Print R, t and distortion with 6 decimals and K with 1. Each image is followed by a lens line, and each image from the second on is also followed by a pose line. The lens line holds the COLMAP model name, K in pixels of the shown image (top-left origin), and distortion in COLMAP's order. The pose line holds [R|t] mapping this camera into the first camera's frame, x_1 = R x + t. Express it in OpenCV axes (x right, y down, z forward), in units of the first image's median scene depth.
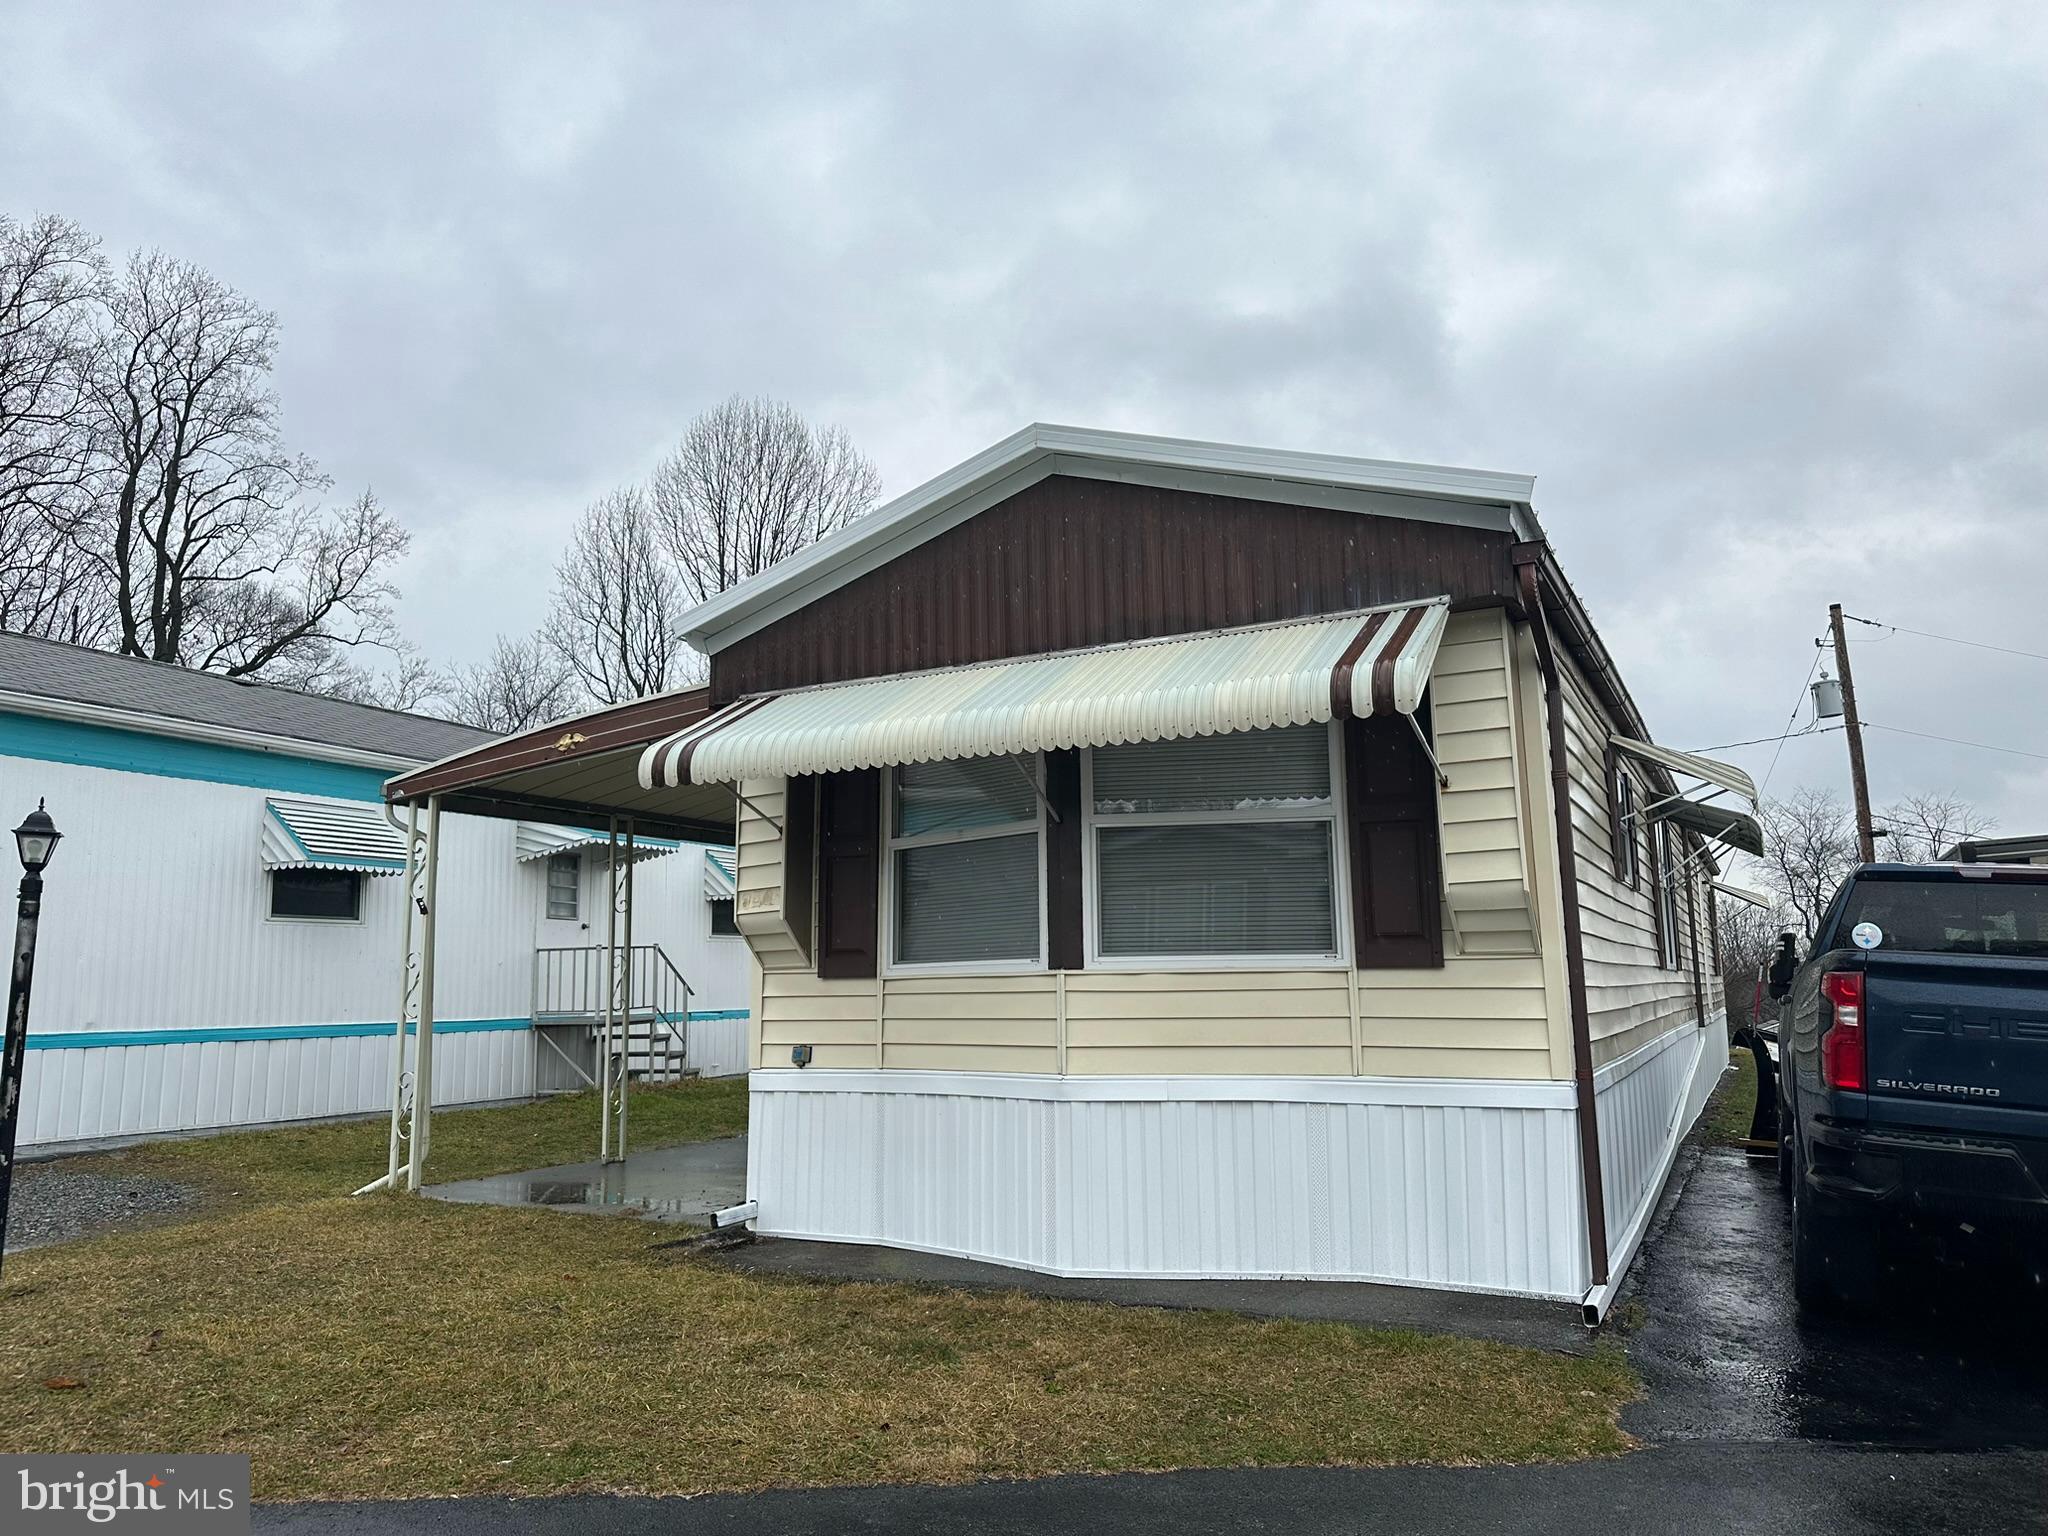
lens RADIAL K [[1450.3, 0, 1024.0], [0, 1450.3, 768.0], [0, 0, 1]] dist [0.072064, -0.000133]
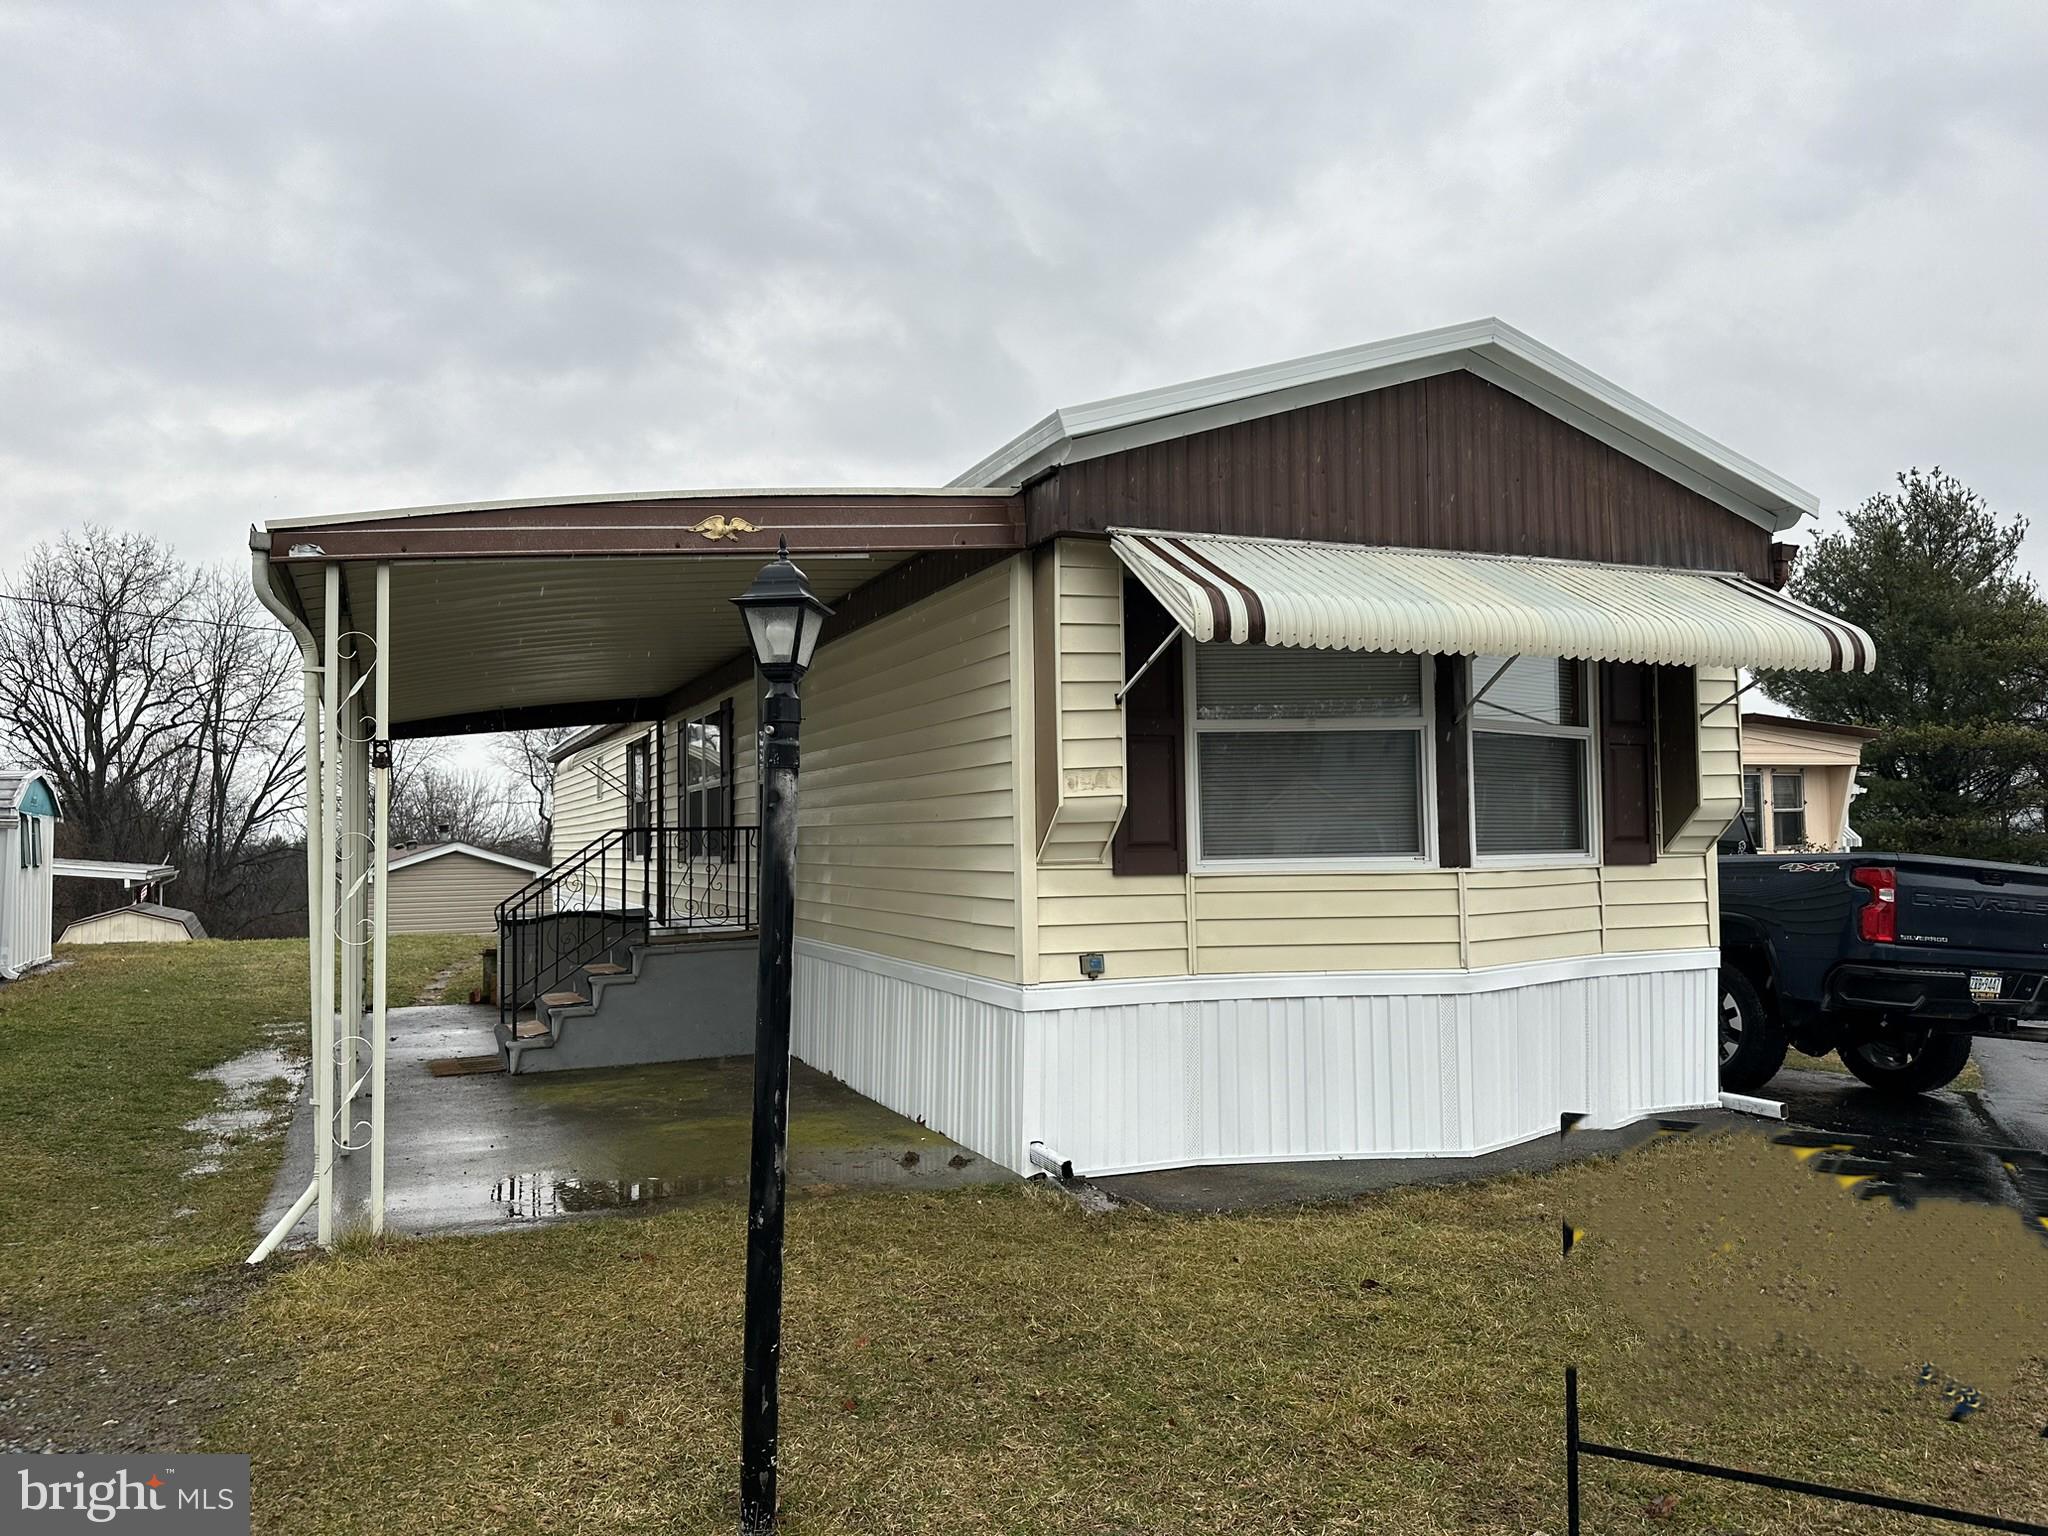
lens RADIAL K [[1429.6, 0, 1024.9], [0, 1429.6, 778.9], [0, 0, 1]] dist [0.065642, -0.062803]
pose [[0.631928, 0.040296, 0.773979, -0.921848], [-0.115146, 0.992446, 0.042343, 0.066777], [-0.766426, -0.115878, 0.631794, 0.581893]]
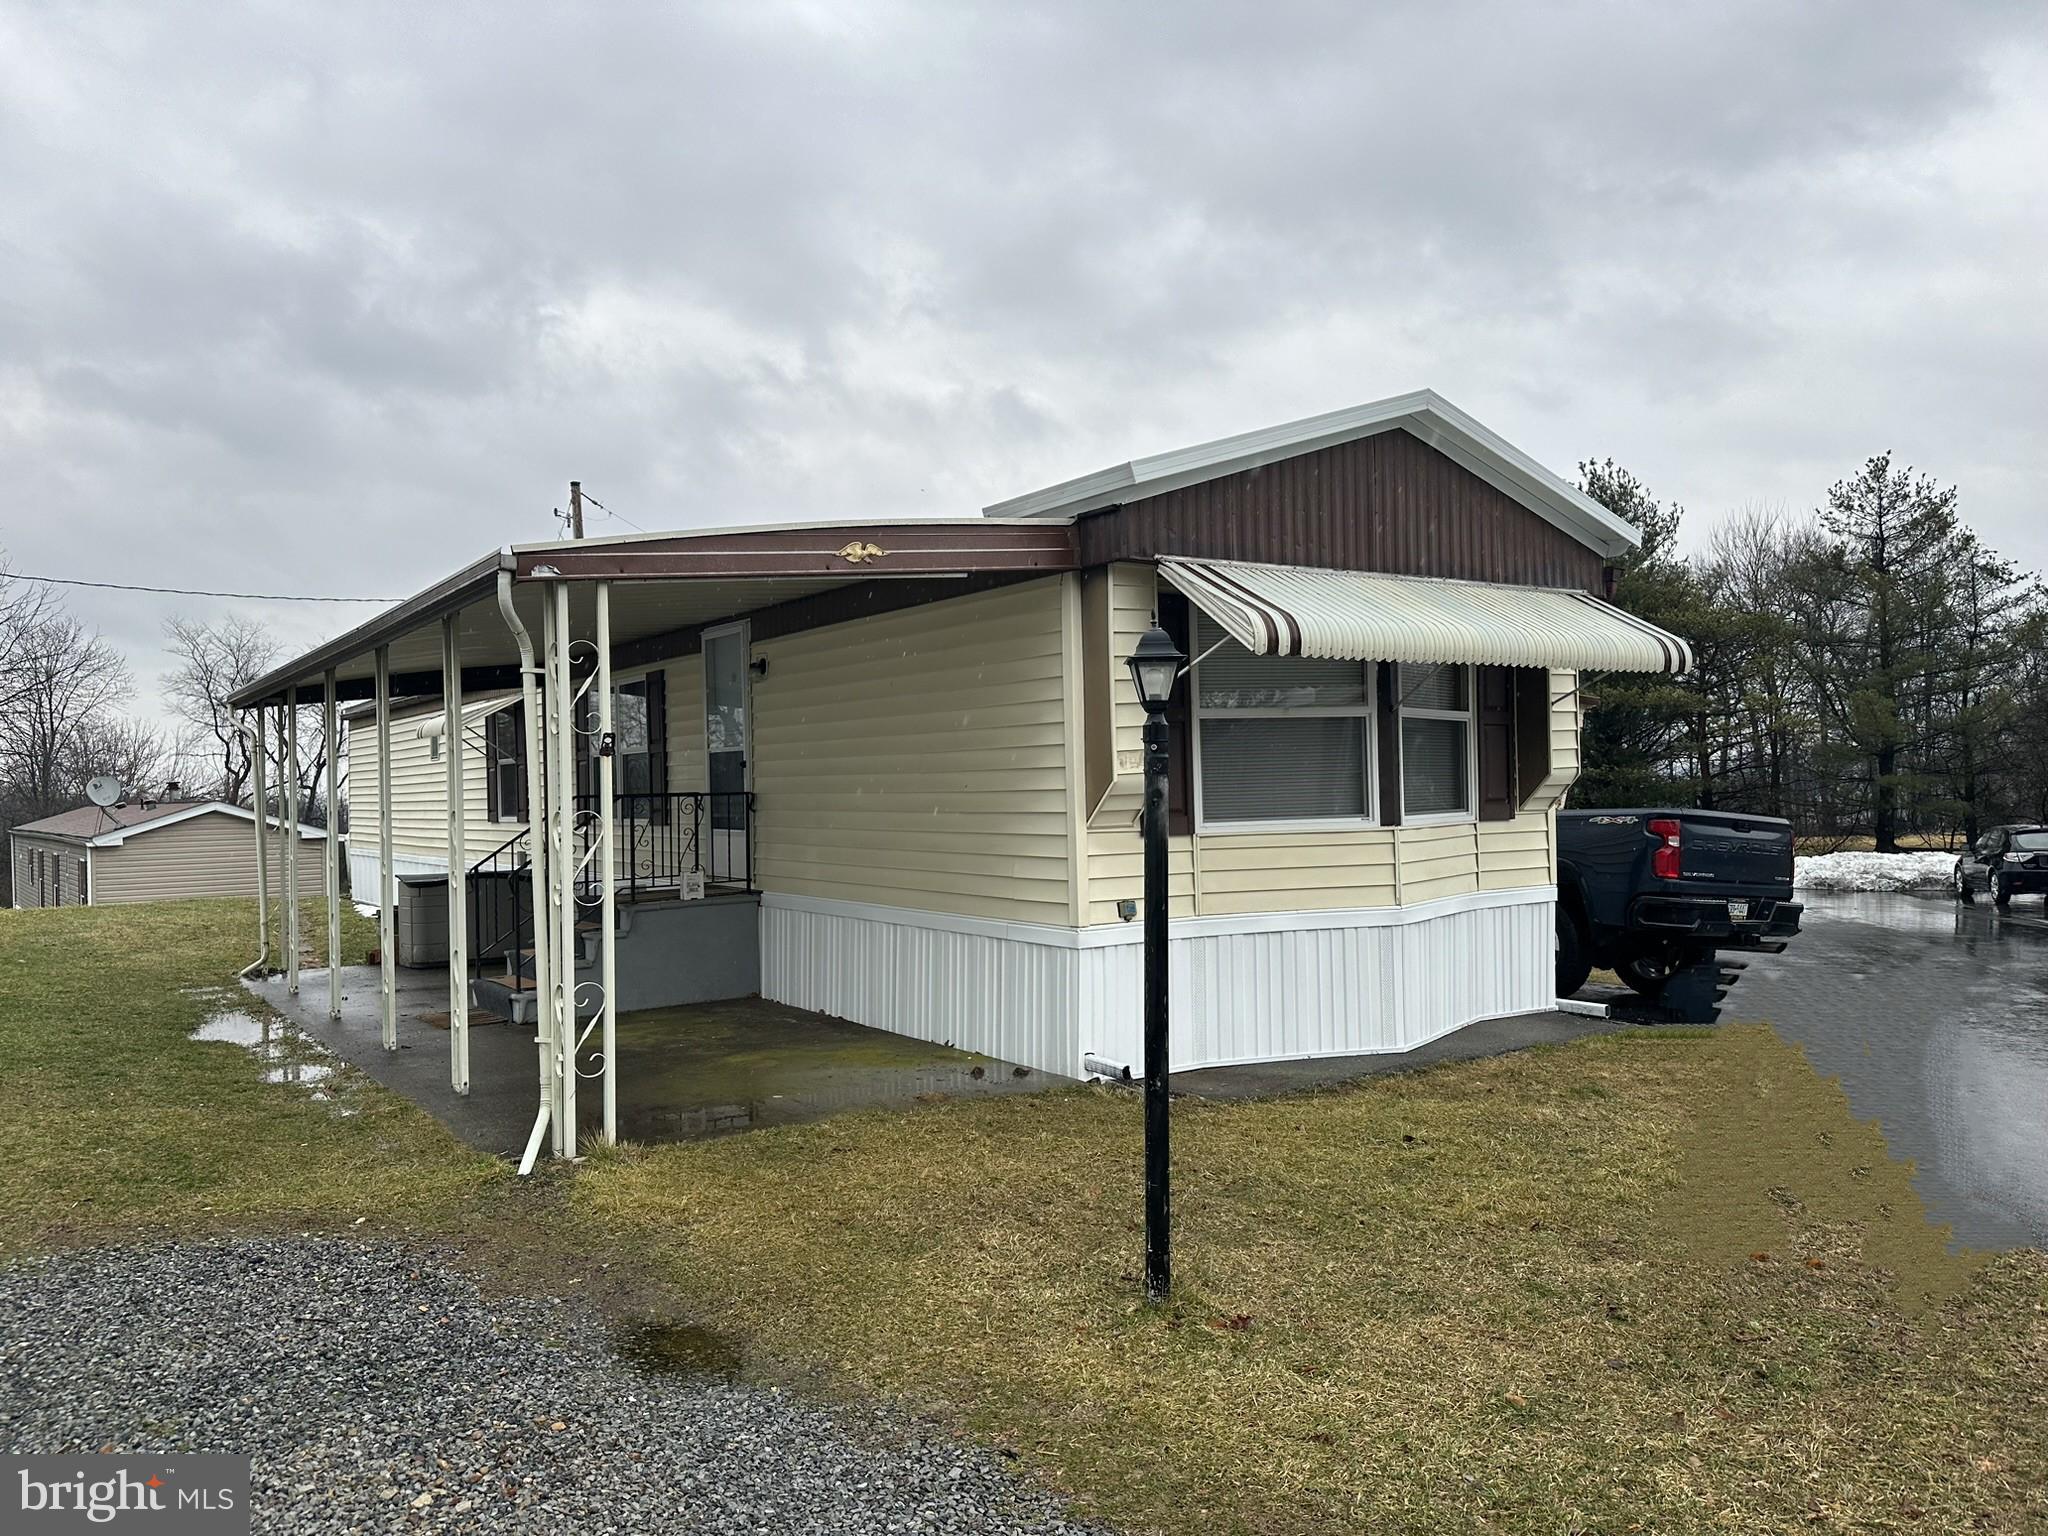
lens RADIAL K [[1427.8, 0, 1014.2], [0, 1427.8, 776.8], [0, 0, 1]] dist [0.070217, 0.000283]
pose [[0.472565, 0.010586, 0.881232, -1.217896], [-0.121855, 0.991108, 0.053440, 0.066093], [-0.872831, -0.132637, 0.469652, 0.678790]]
